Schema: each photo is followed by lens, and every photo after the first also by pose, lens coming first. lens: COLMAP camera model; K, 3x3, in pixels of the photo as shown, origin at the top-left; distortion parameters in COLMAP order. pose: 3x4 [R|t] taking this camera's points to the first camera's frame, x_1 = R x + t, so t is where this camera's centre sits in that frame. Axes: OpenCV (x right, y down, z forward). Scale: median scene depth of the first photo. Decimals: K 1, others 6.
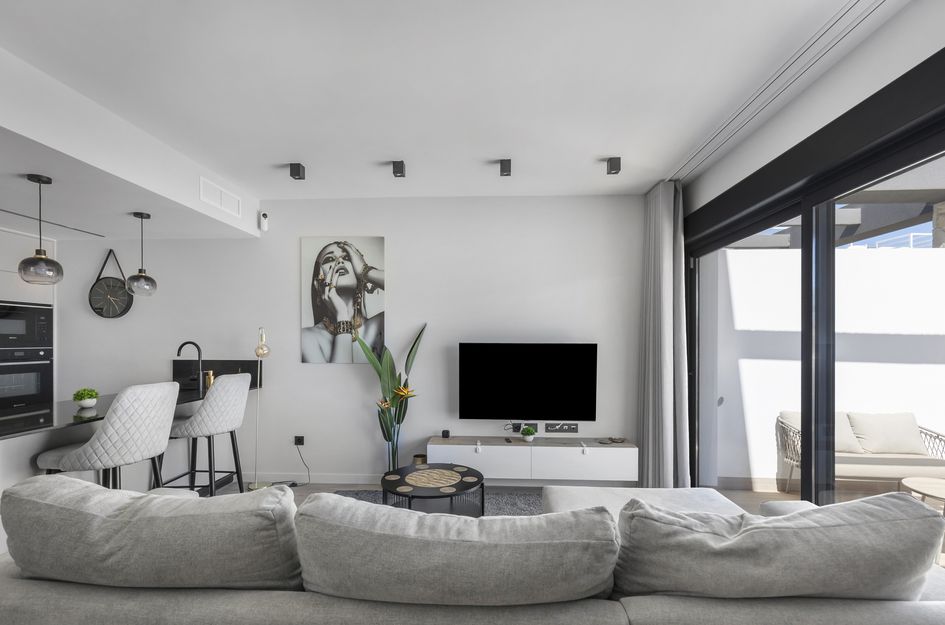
lens RADIAL K [[429.9, 0, 476.0], [0, 429.9, 342.2], [0, 0, 1]] dist [0.005235, -0.002087]
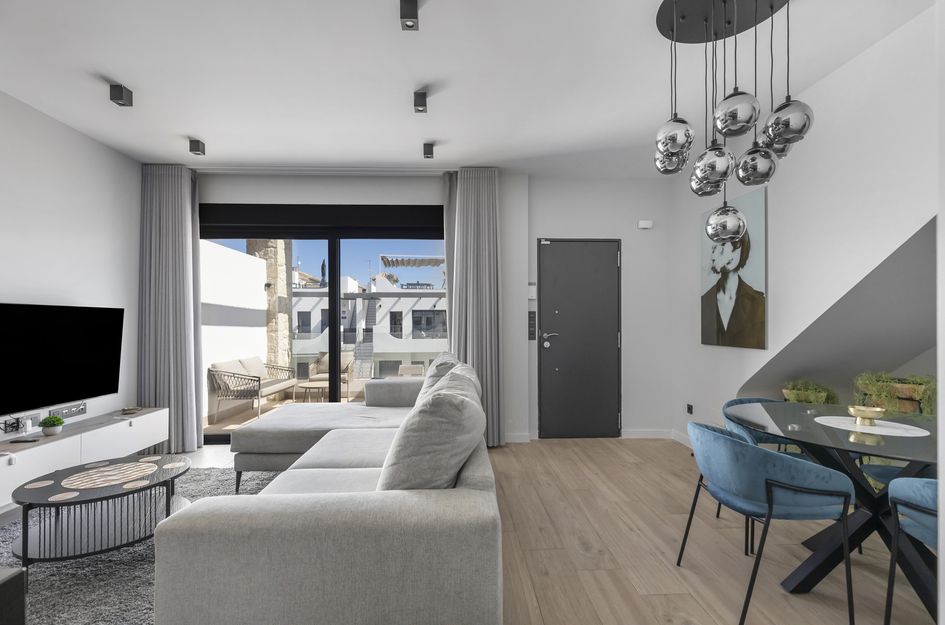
lens RADIAL K [[429.9, 0, 468.6], [0, 429.9, 323.9], [0, 0, 1]] dist [0.005235, -0.002087]
pose [[-0.084015, -0.000705, 0.996464, -0.662381], [0.007568, 0.999970, 0.001345, 0.038821], [-0.996436, 0.007654, -0.084007, 0.317749]]
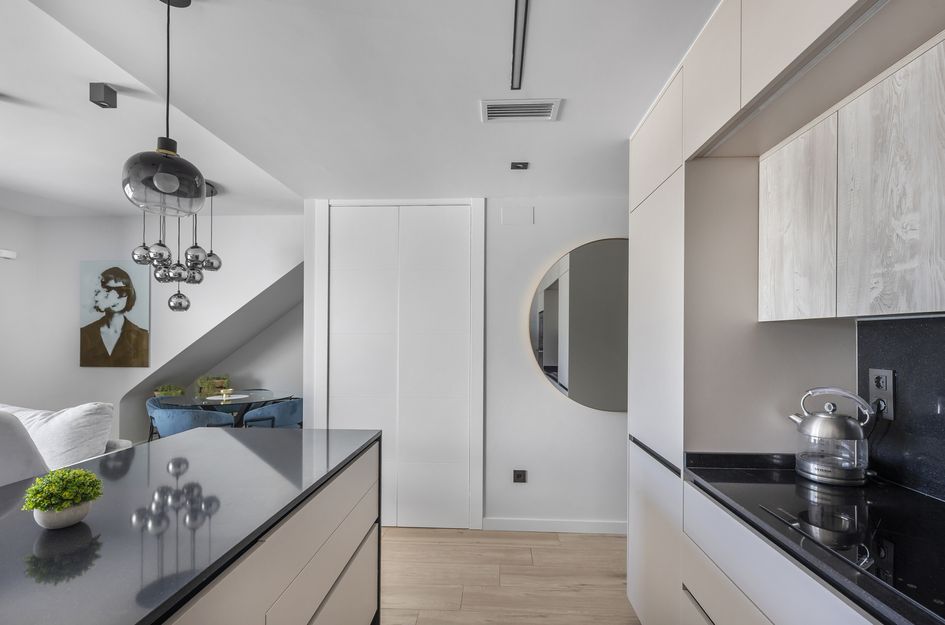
lens RADIAL K [[429.9, 0, 478.2], [0, 429.9, 332.9], [0, 0, 1]] dist [0.005235, -0.002087]
pose [[-0.999994, -0.003379, 0.000478, -0.851228], [-0.003381, 0.999989, -0.003373, -0.004530], [-0.000467, -0.003375, -0.999994, 0.921534]]
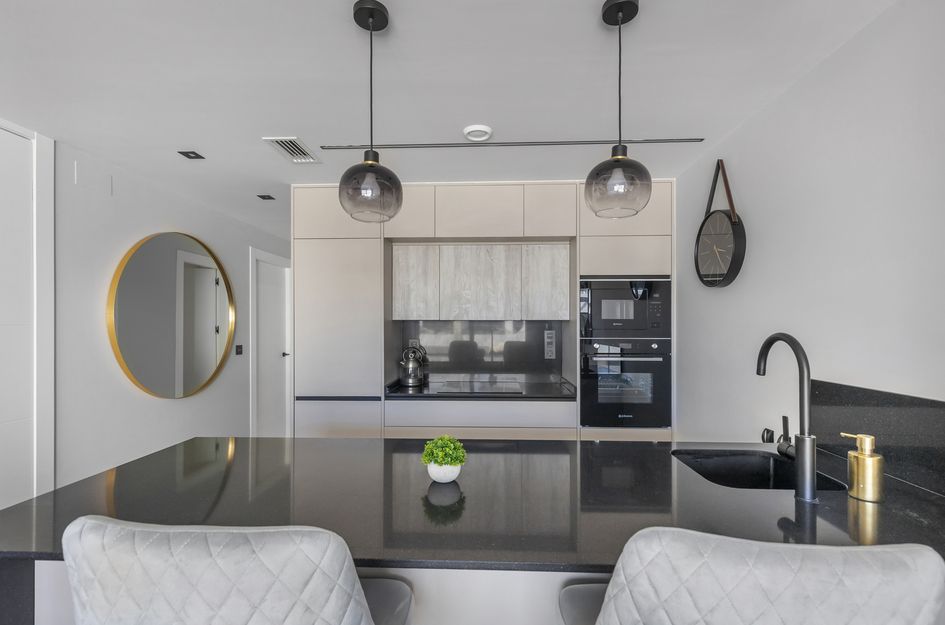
lens RADIAL K [[429.9, 0, 474.9], [0, 429.9, 321.8], [0, 0, 1]] dist [0.005235, -0.002087]
pose [[-0.001131, -0.009509, -0.999954, -0.314803], [-0.002811, 0.999951, -0.009506, -0.005825], [0.999995, 0.002800, -0.001158, 0.710224]]
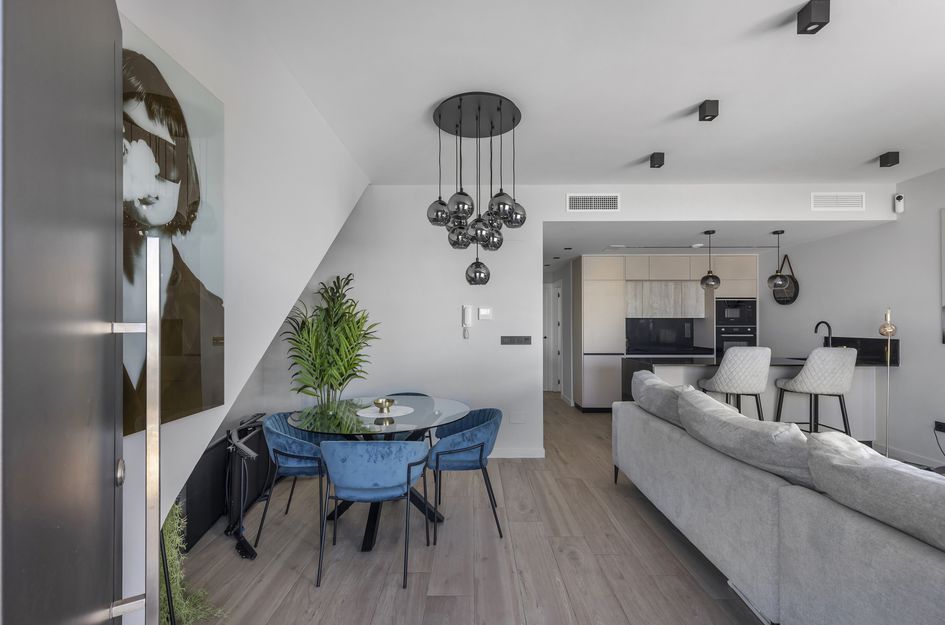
lens RADIAL K [[429.9, 0, 464.0], [0, 429.9, 323.4], [0, 0, 1]] dist [0.005235, -0.002087]
pose [[0.024776, -0.001801, -0.999691, 0.504520], [-0.004584, 0.999988, -0.001915, 0.010557], [0.999683, 0.004630, 0.024767, -0.056269]]
